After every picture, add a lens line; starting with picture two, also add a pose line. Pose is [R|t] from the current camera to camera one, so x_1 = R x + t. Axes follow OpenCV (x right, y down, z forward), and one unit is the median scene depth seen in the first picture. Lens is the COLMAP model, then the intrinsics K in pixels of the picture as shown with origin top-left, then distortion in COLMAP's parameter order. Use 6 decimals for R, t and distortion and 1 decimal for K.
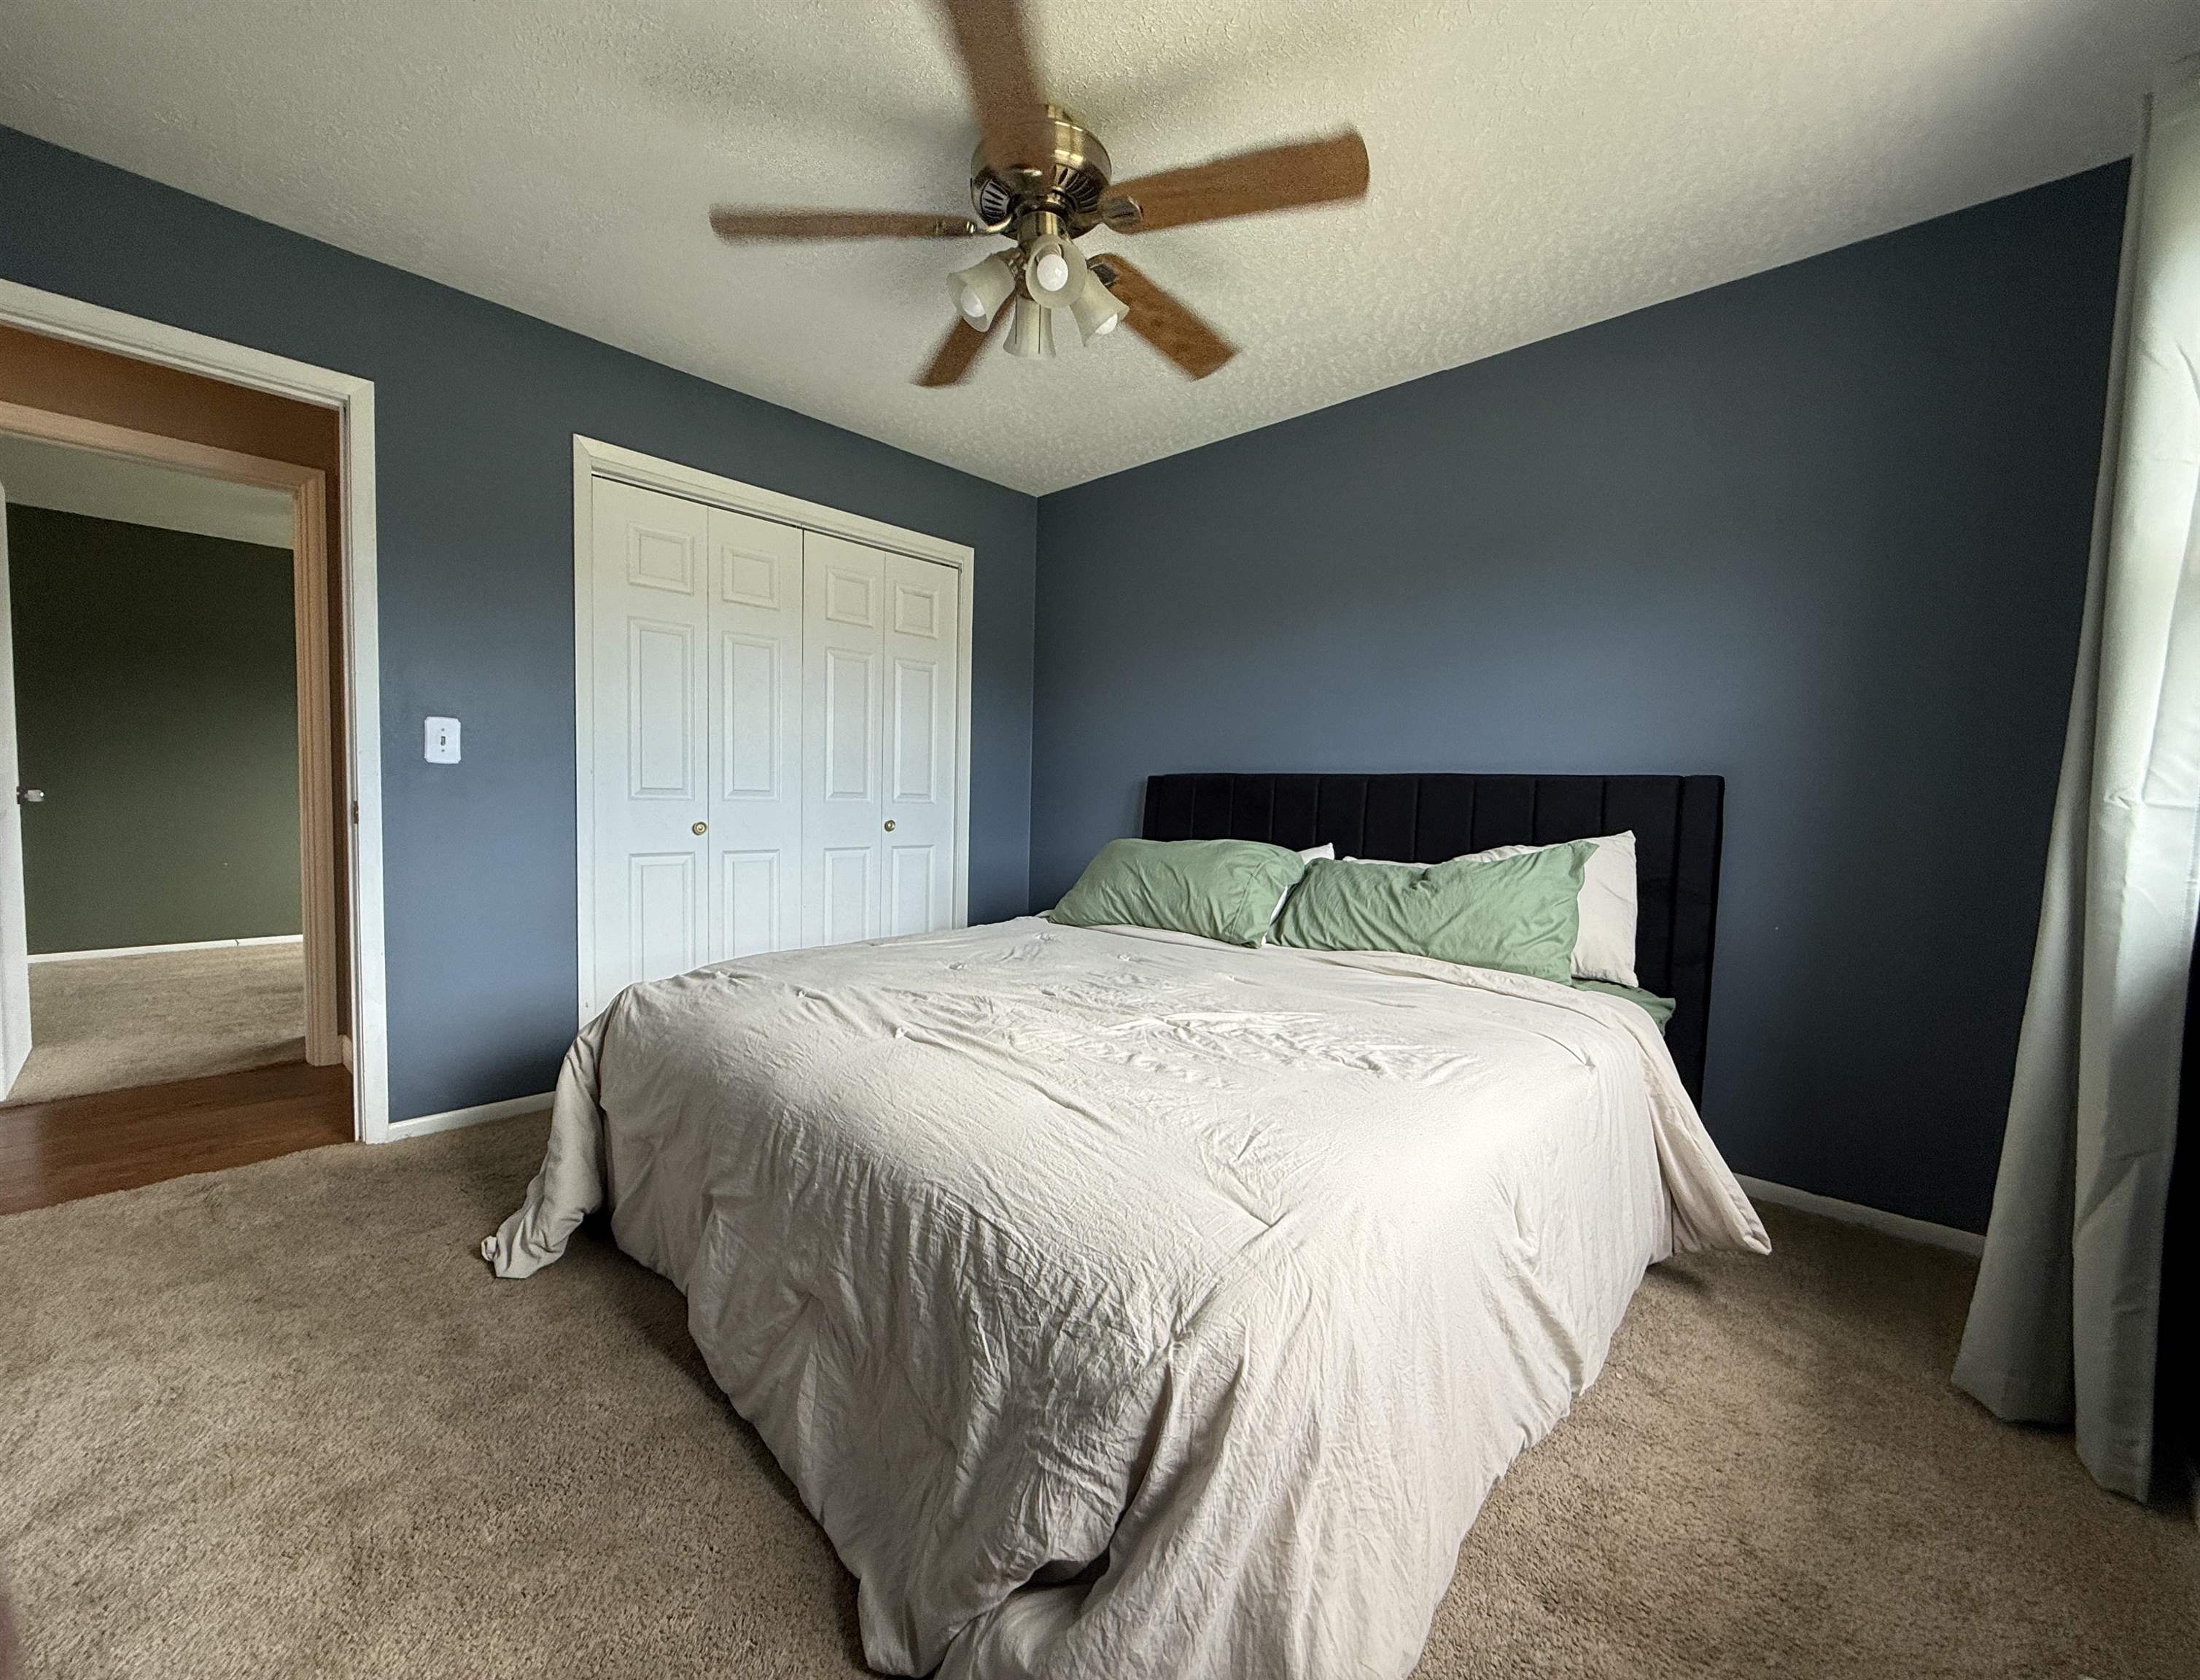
lens RADIAL K [[902.7, 0, 1100.0], [0, 902.7, 840.0], [0, 0, 1]] dist [0.000297, 0.000026]
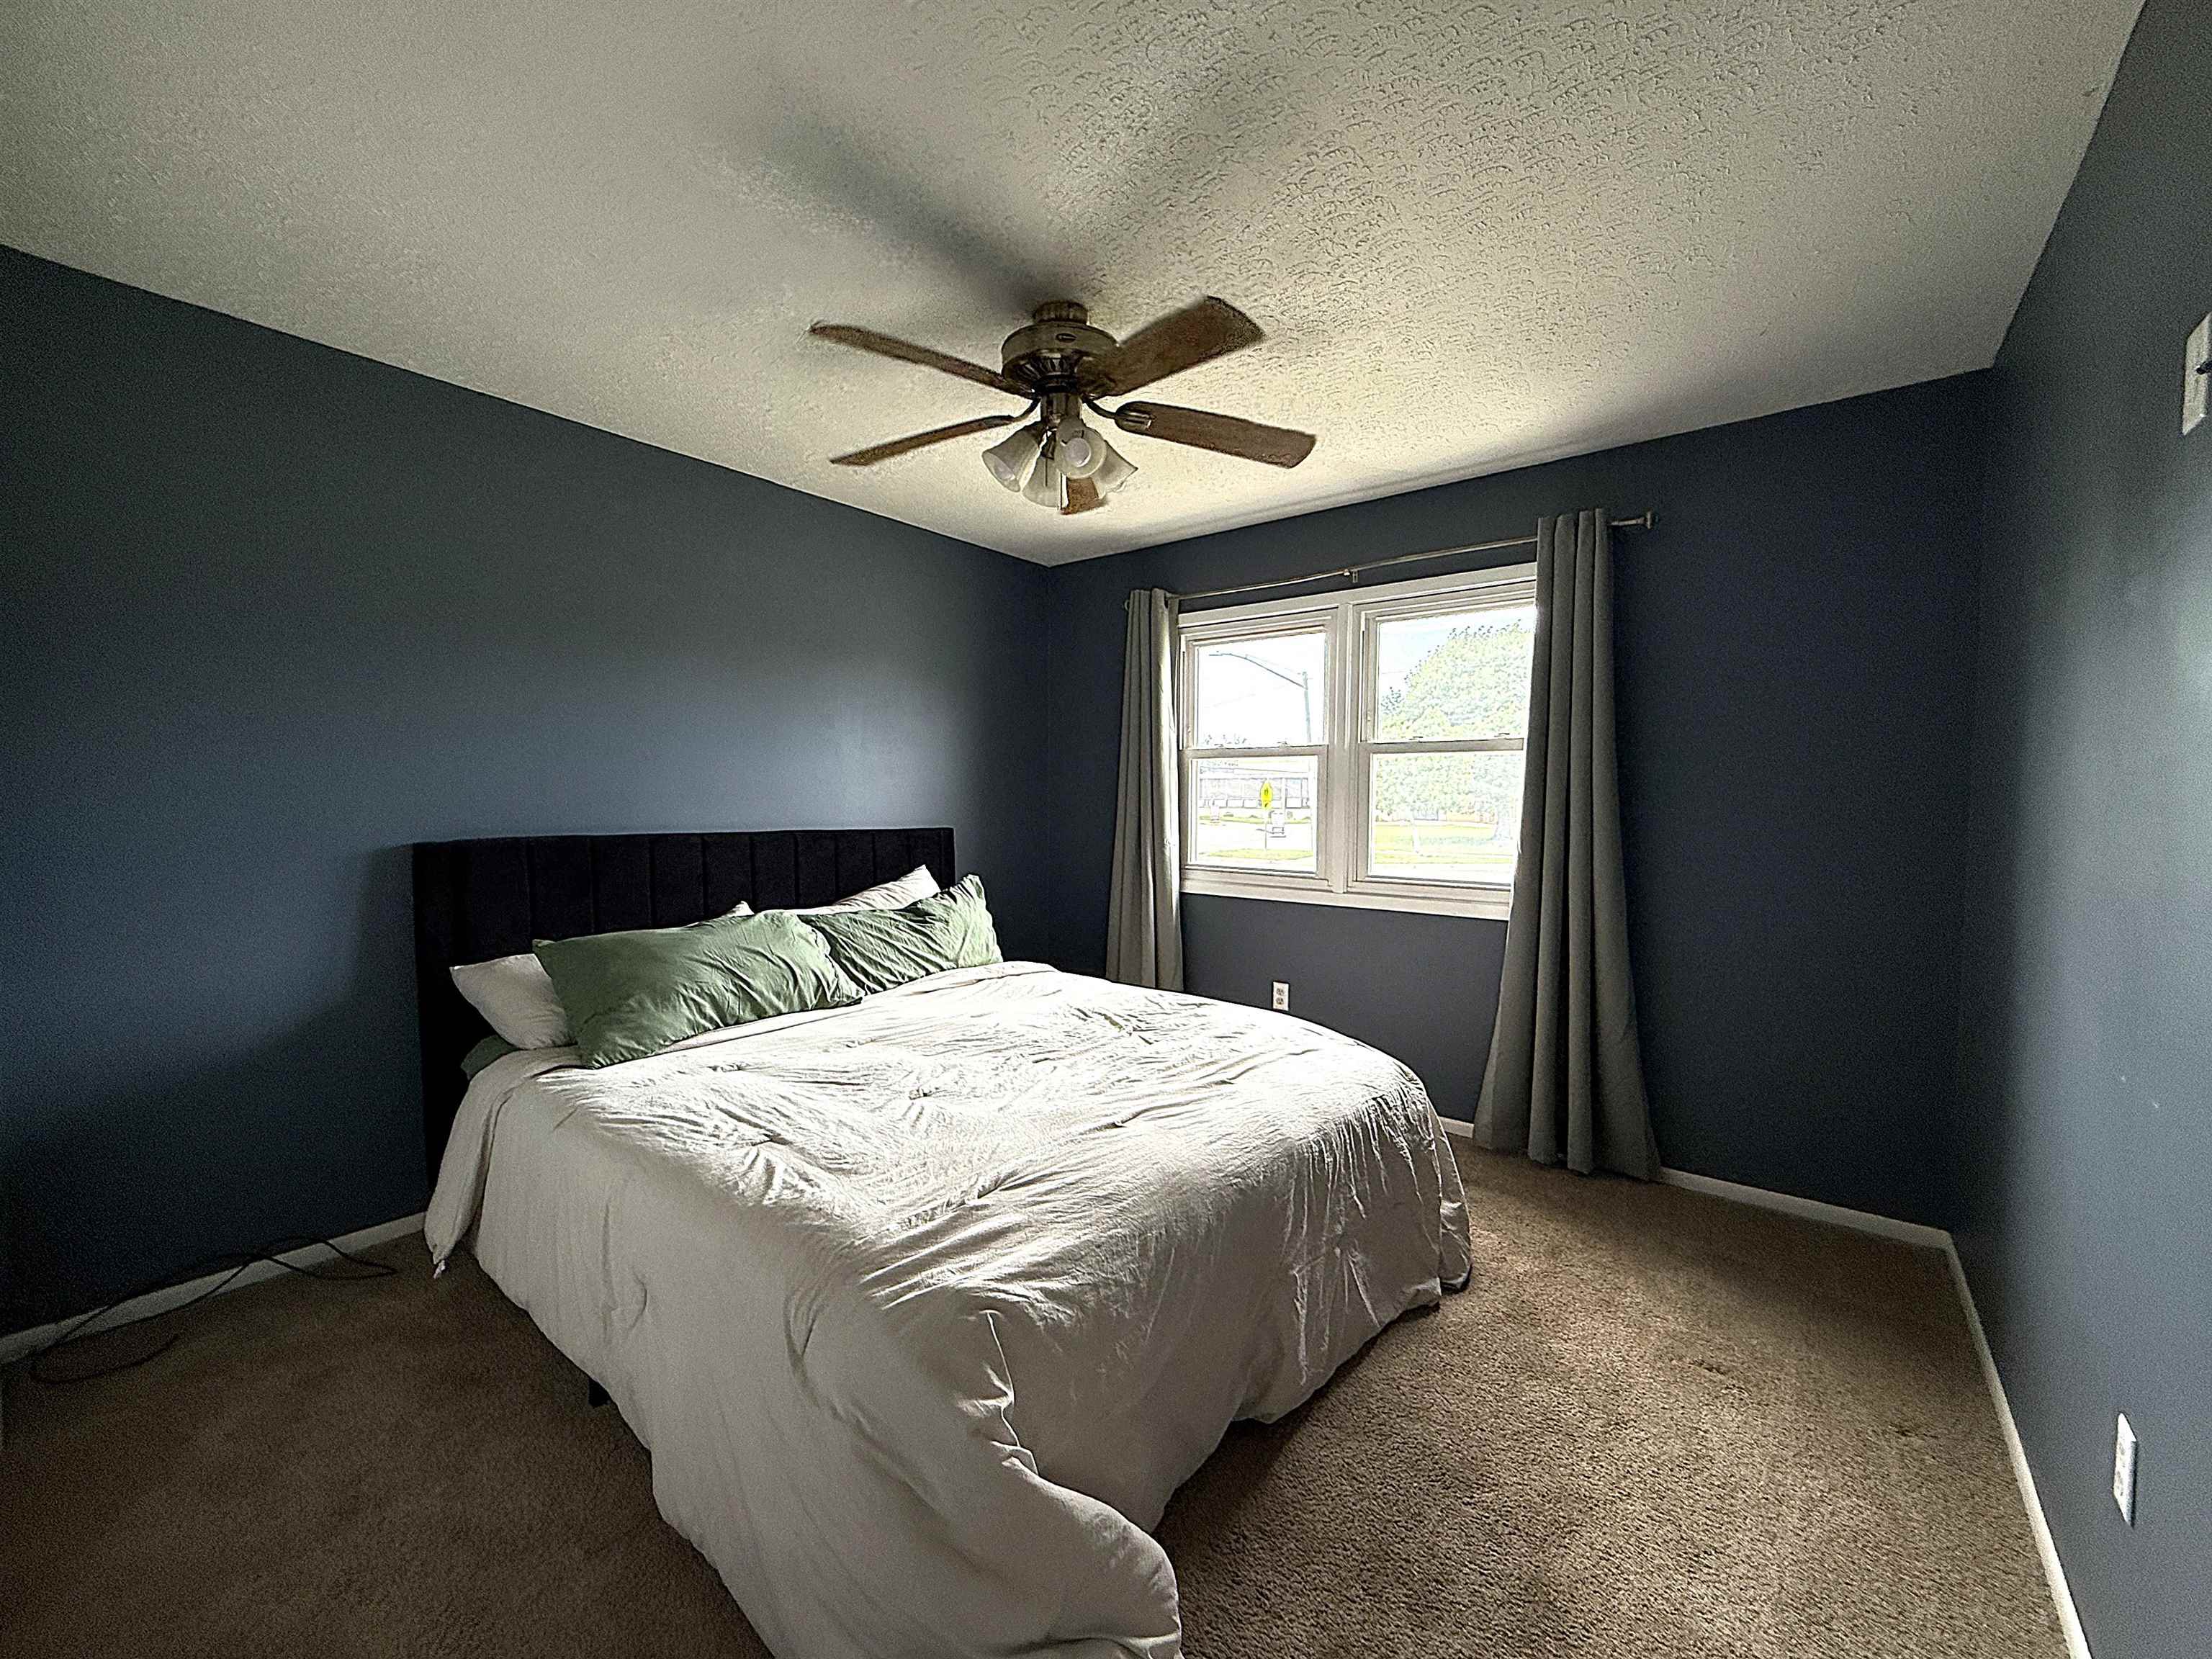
lens RADIAL K [[879.2, 0, 1100.4], [0, 879.2, 833.2], [0, 0, 1]] dist [-0.000250, 0.000055]
pose [[-0.055245, -0.053963, 0.997014, -0.816097], [0.044570, 0.997410, 0.056454, -0.120777], [-0.997478, 0.047555, -0.052697, 0.710592]]
